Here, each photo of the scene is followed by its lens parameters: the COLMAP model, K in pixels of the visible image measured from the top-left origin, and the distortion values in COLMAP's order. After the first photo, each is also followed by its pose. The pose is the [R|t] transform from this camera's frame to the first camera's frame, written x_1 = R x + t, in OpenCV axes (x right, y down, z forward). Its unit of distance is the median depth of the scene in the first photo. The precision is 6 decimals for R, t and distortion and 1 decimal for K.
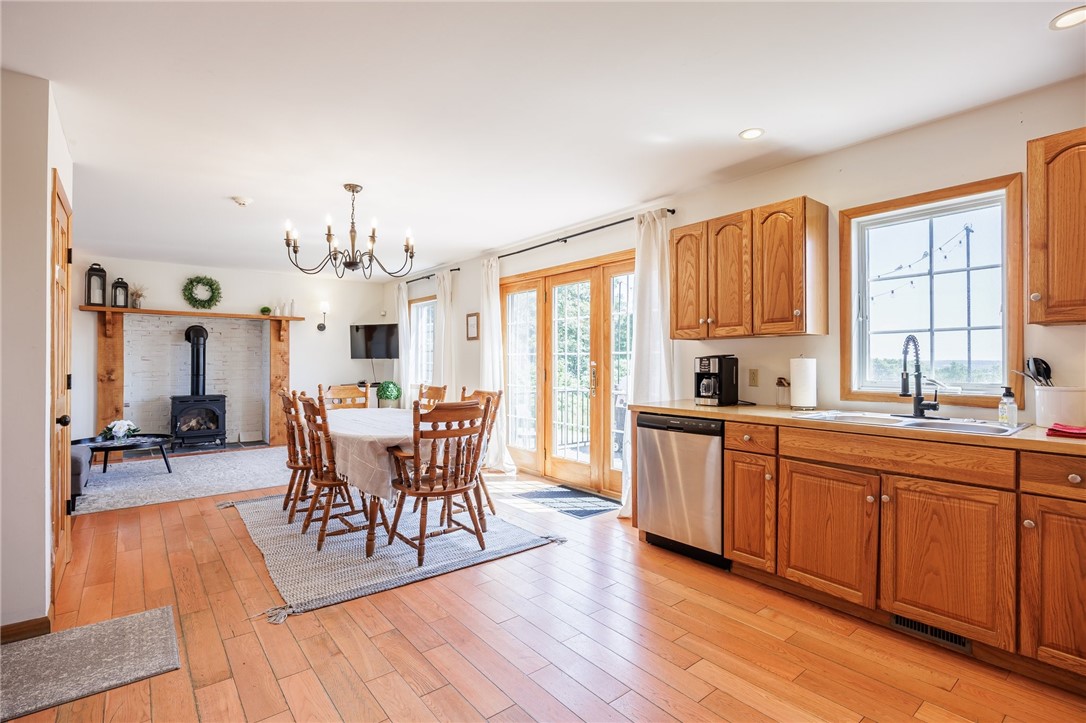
lens RADIAL K [[510.9, 0, 542.7], [0, 510.9, 356.4], [0, 0, 1]] dist [-0.002257, -0.000660]
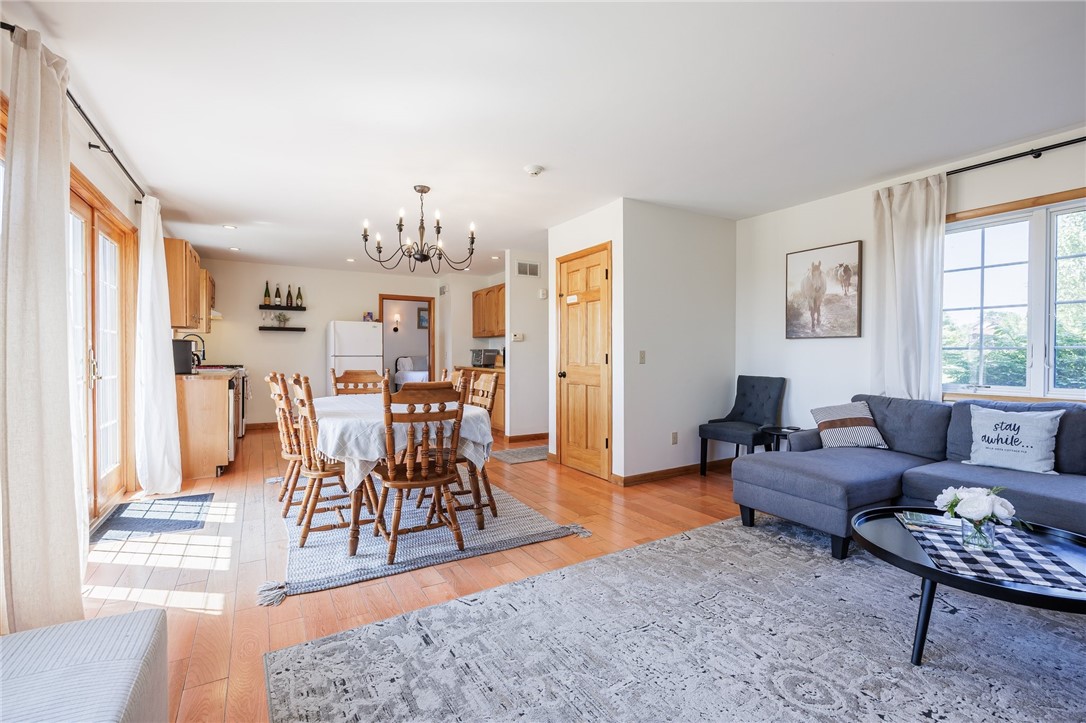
lens RADIAL K [[481.9, 0, 549.3], [0, 481.9, 357.9], [0, 0, 1]] dist [-0.000039, 0.000155]
pose [[-0.990779, -0.005221, 0.135389, -1.065161], [-0.004946, 0.999985, 0.002372, 0.051385], [-0.135400, 0.001680, -0.990790, 2.697773]]
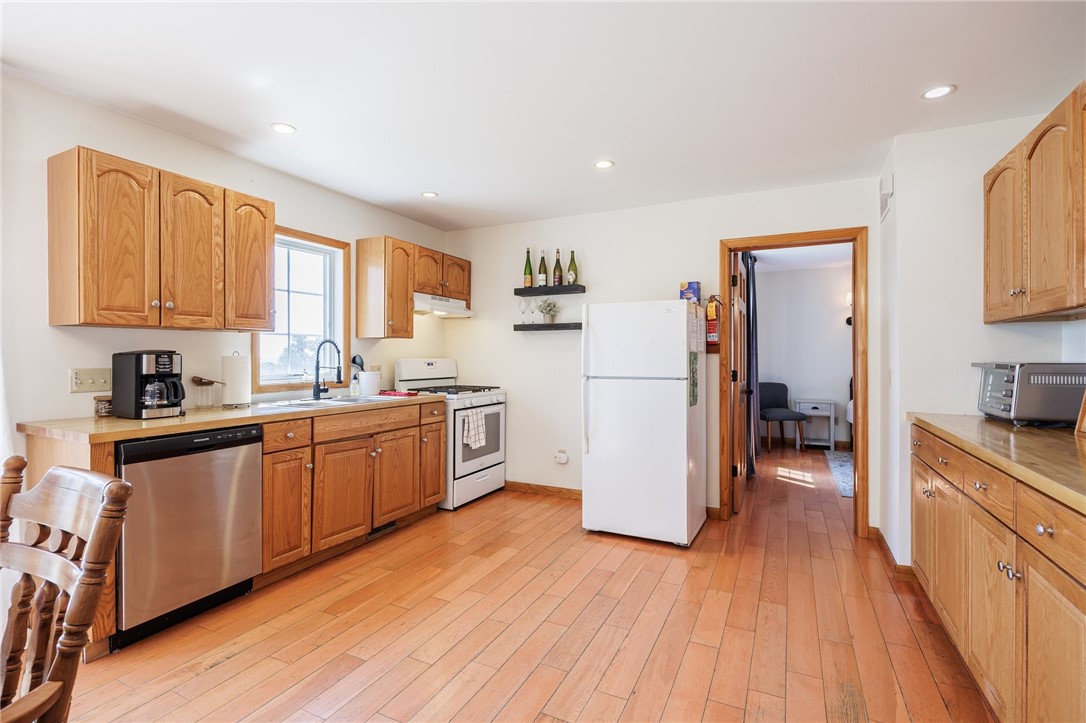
lens RADIAL K [[510.9, 0, 542.7], [0, 510.9, 356.4], [0, 0, 1]] dist [-0.002257, -0.000660]
pose [[-0.423247, 0.000847, 0.906014, -0.710515], [-0.007711, 0.999960, -0.004537, 0.006562], [-0.905981, -0.008907, -0.423224, 0.978031]]
